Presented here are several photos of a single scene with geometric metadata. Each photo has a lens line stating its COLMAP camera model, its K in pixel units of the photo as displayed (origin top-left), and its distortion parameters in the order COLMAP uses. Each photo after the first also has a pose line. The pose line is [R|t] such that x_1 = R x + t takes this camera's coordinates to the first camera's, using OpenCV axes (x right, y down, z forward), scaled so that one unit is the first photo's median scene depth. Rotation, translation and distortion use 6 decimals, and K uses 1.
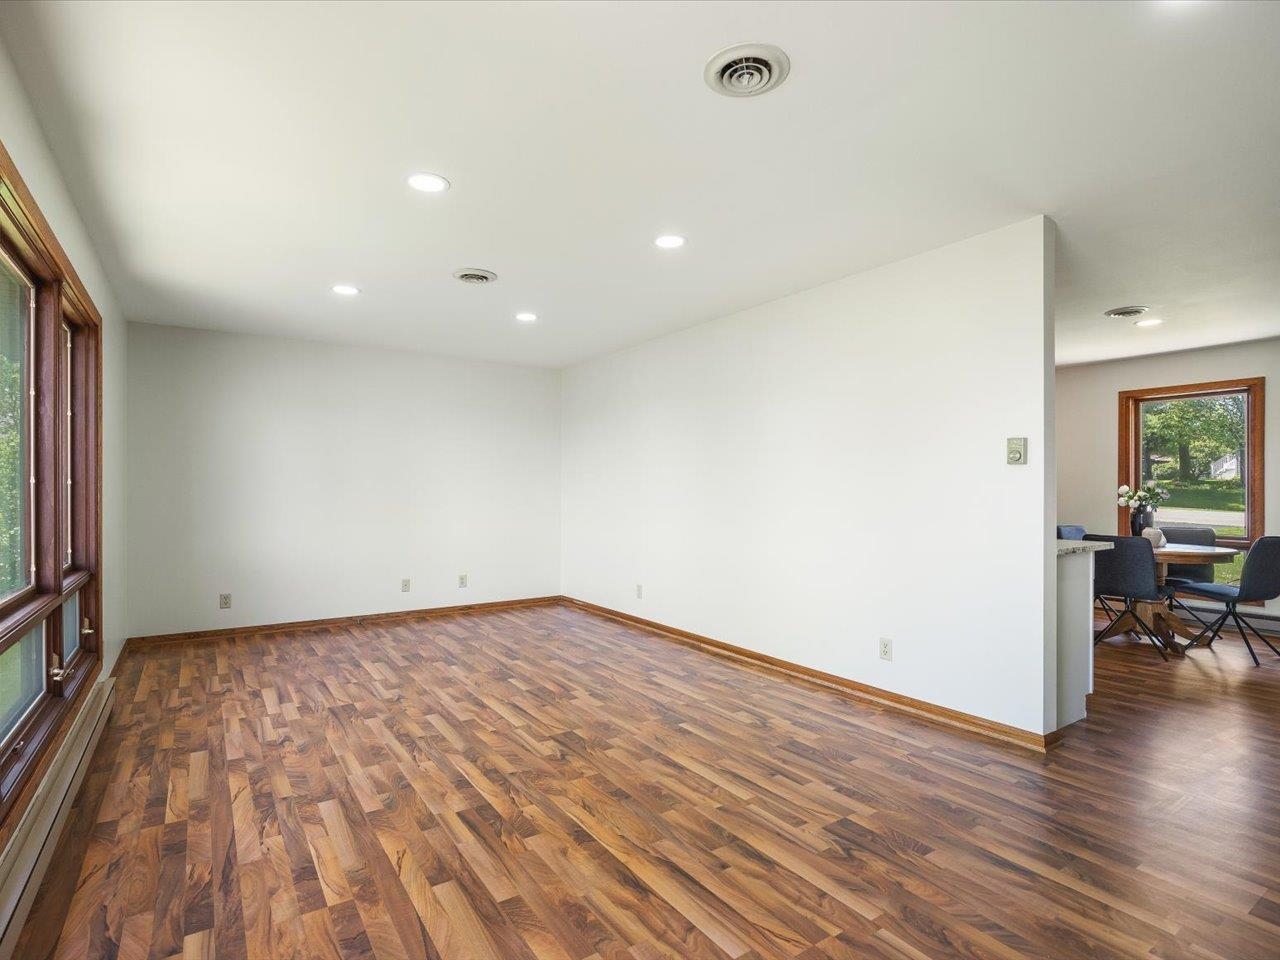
lens RADIAL K [[649.2, 0, 640.0], [0, 649.2, 480.0], [0, 0, 1]] dist [-0.010400, 0.001943]
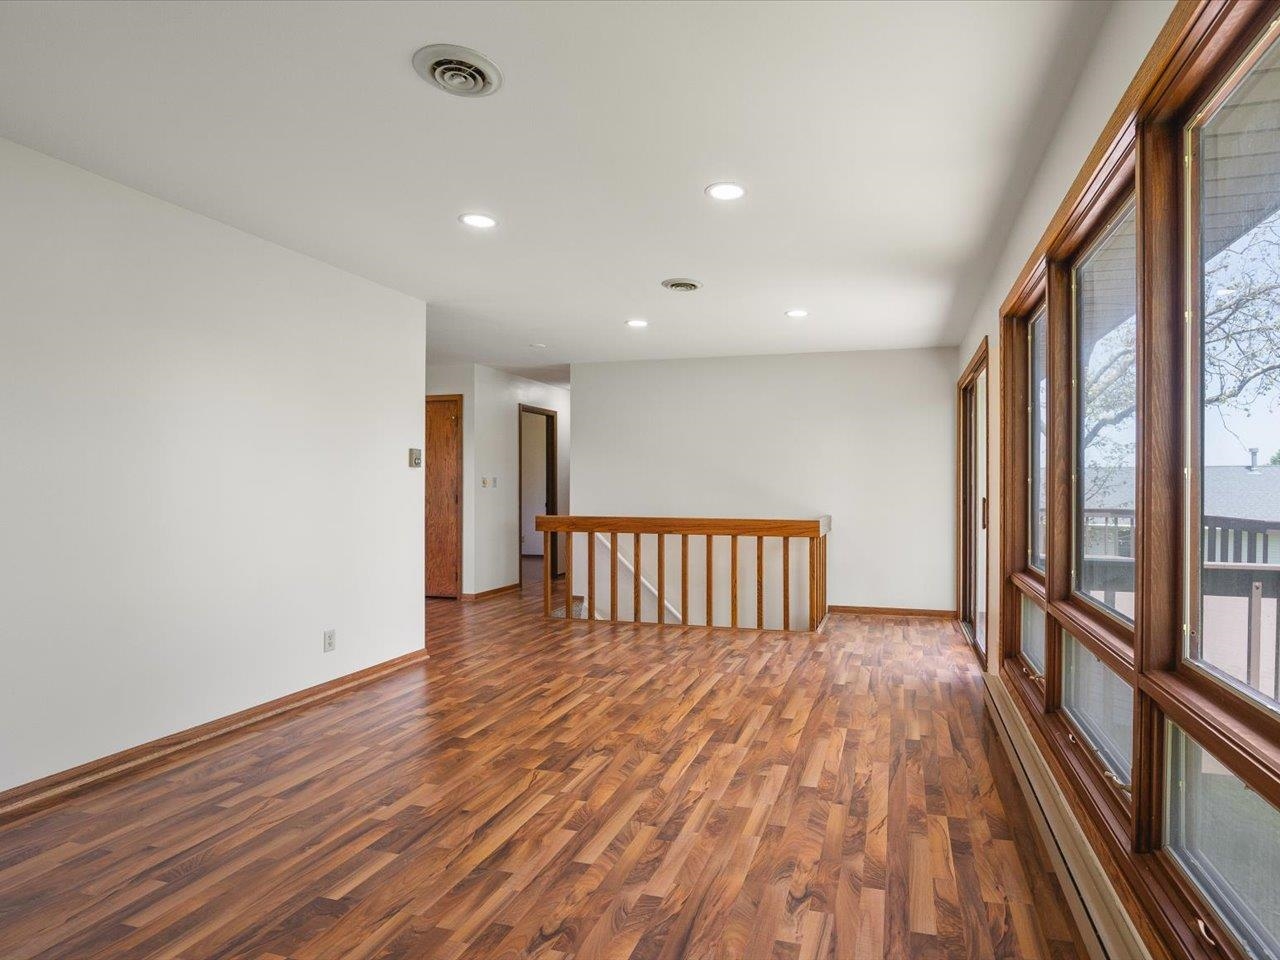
lens RADIAL K [[701.0, 0, 690.4], [0, 701.0, 477.4], [0, 0, 1]] dist [-0.021101, -0.000130]
pose [[-0.632640, 0.008626, 0.774398, -1.145773], [-0.011658, 0.999719, -0.020661, 0.026584], [-0.774358, -0.022099, -0.632361, 1.730291]]
